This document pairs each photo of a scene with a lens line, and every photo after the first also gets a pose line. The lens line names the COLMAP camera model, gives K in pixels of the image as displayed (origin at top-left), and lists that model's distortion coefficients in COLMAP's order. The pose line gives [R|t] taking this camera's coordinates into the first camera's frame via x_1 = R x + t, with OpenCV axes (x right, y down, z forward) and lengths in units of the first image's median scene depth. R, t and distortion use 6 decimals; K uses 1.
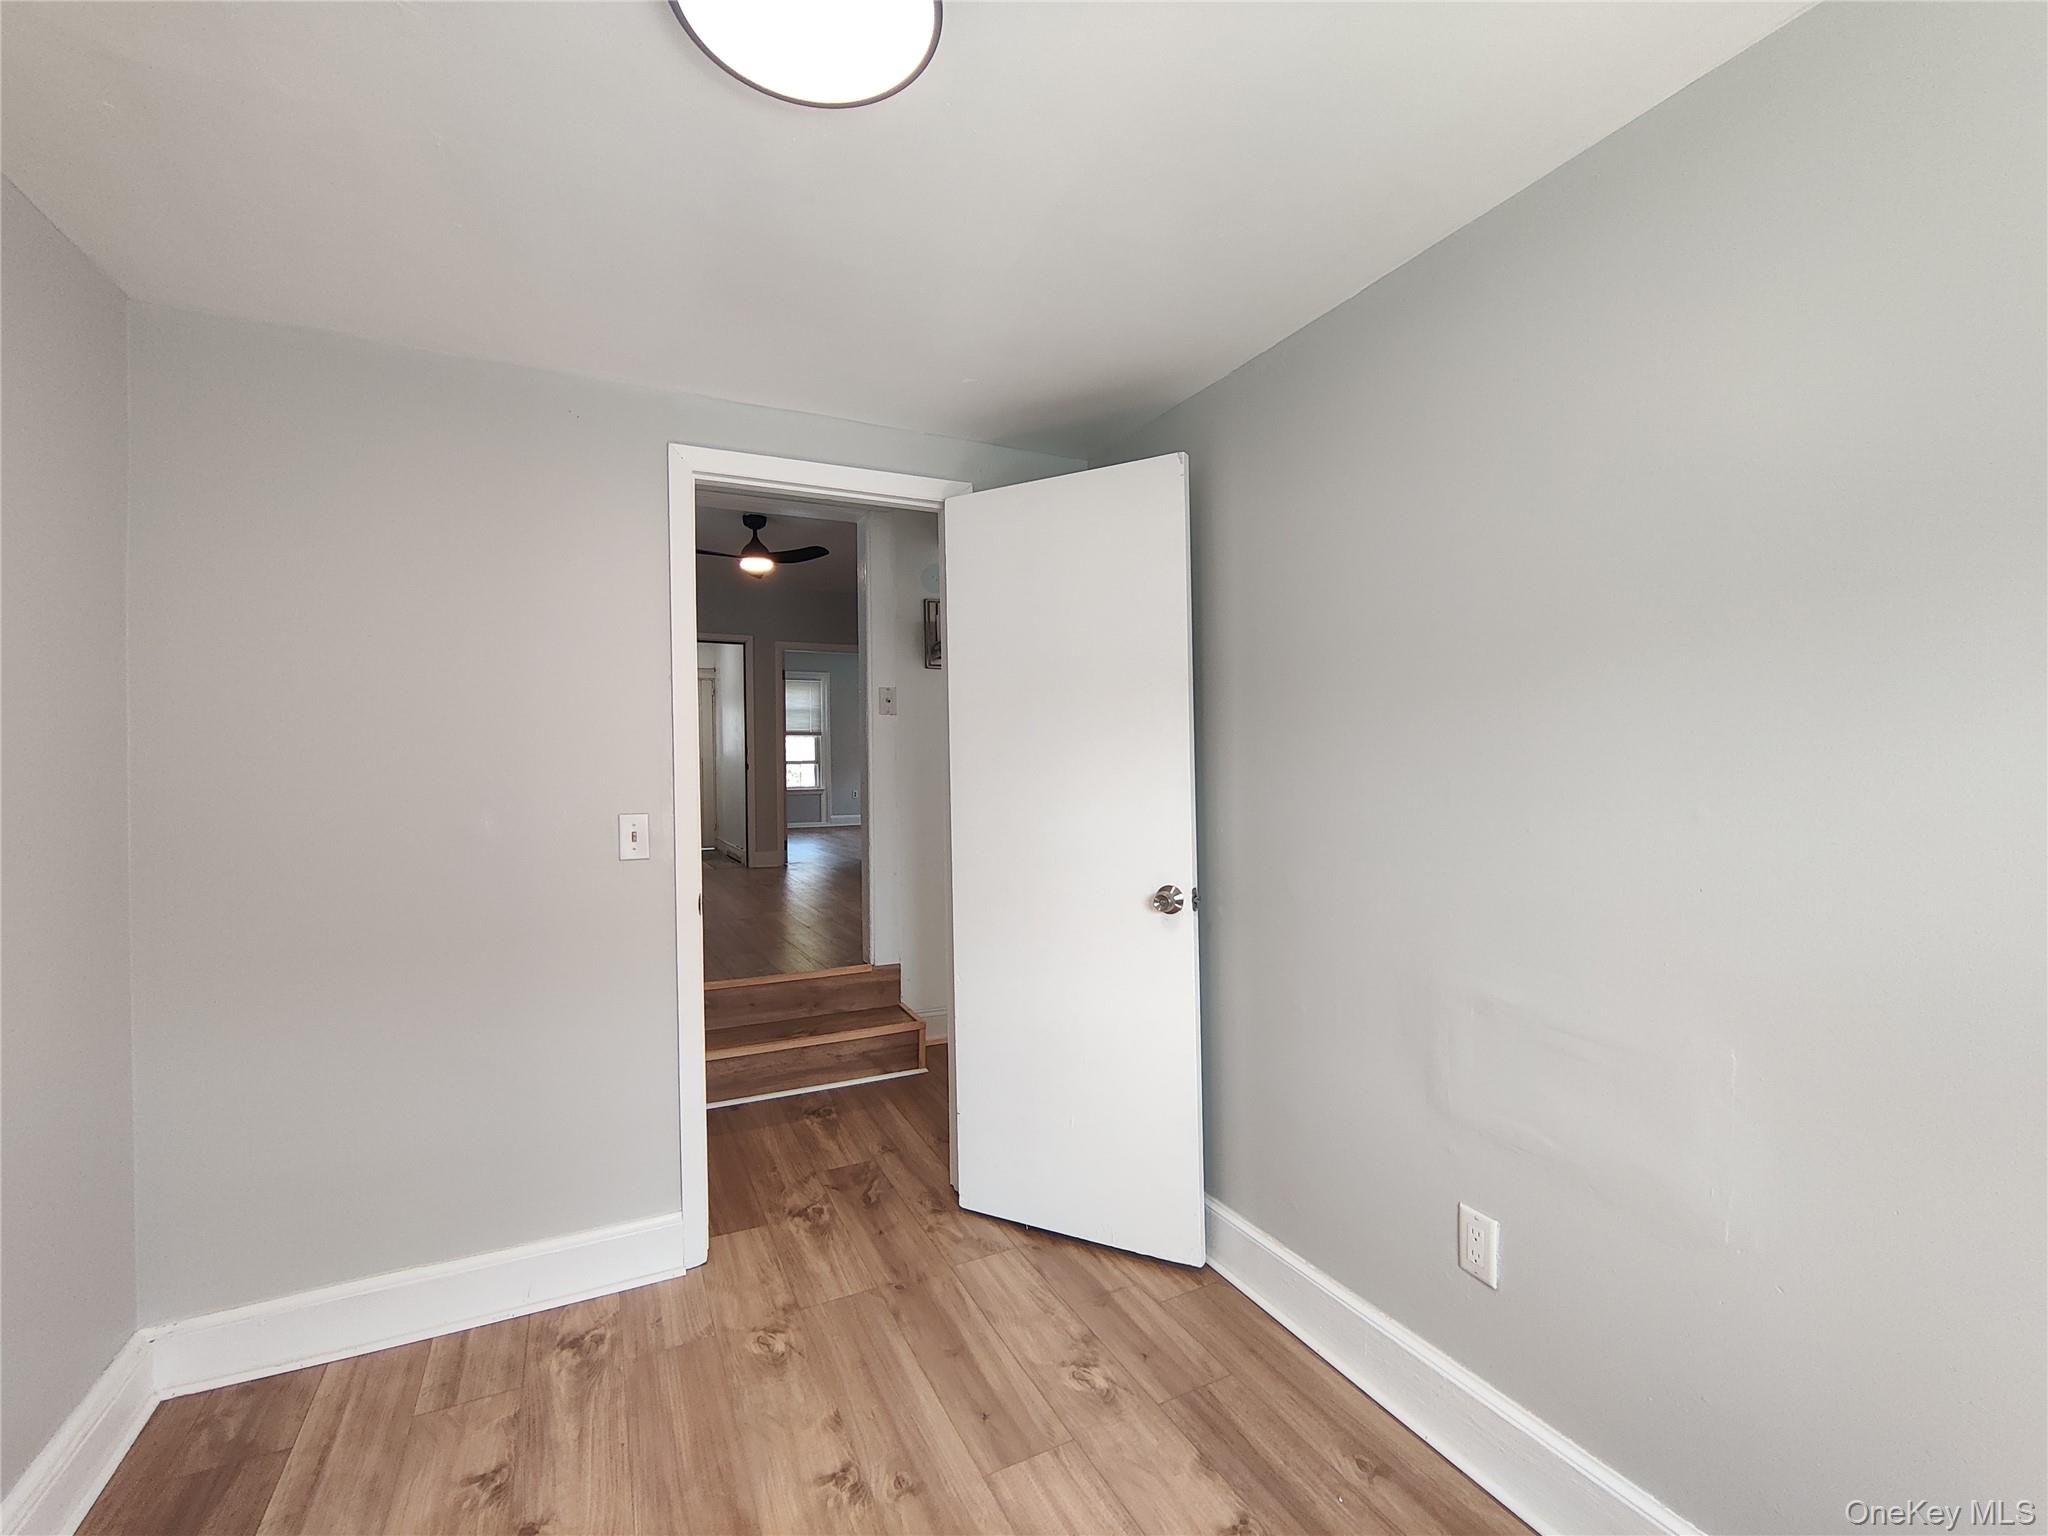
lens RADIAL K [[884.1, 0, 1024.0], [0, 884.1, 768.0], [0, 0, 1]] dist [-0.002240, 0.000430]
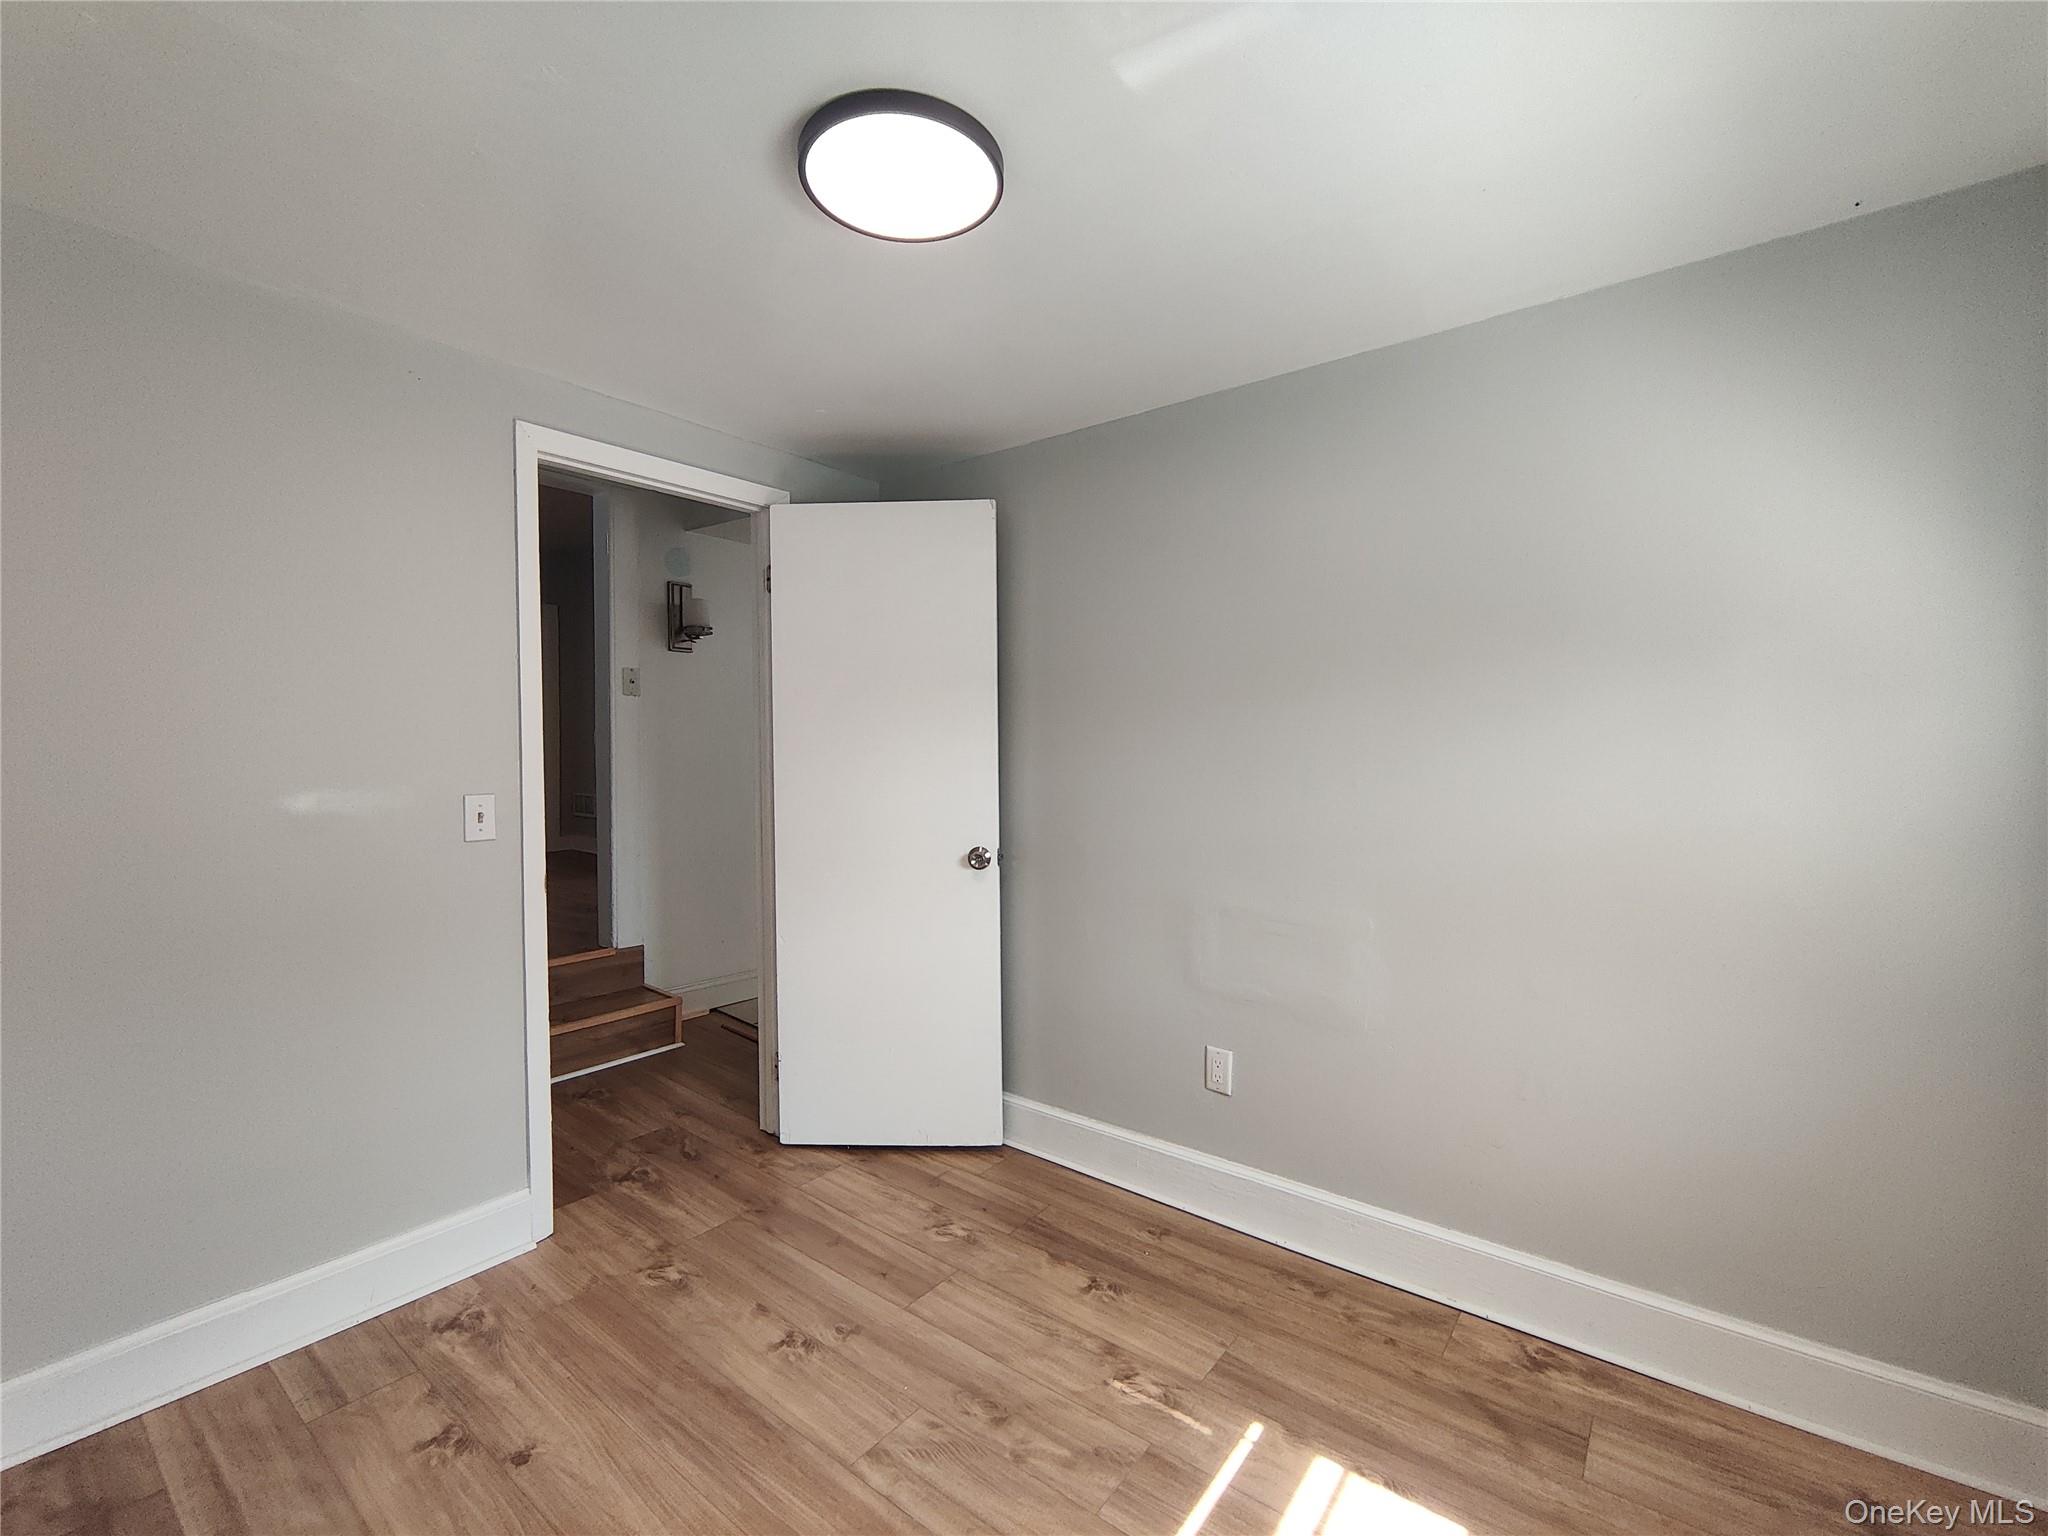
lens RADIAL K [[892.7, 0, 1024.0], [0, 892.7, 768.0], [0, 0, 1]] dist [0.002596, 0.000080]
pose [[0.898606, 0.001721, 0.438753, -0.333674], [-0.009743, 0.999824, 0.016031, 0.001001], [-0.438648, -0.018680, 0.898465, -0.159214]]
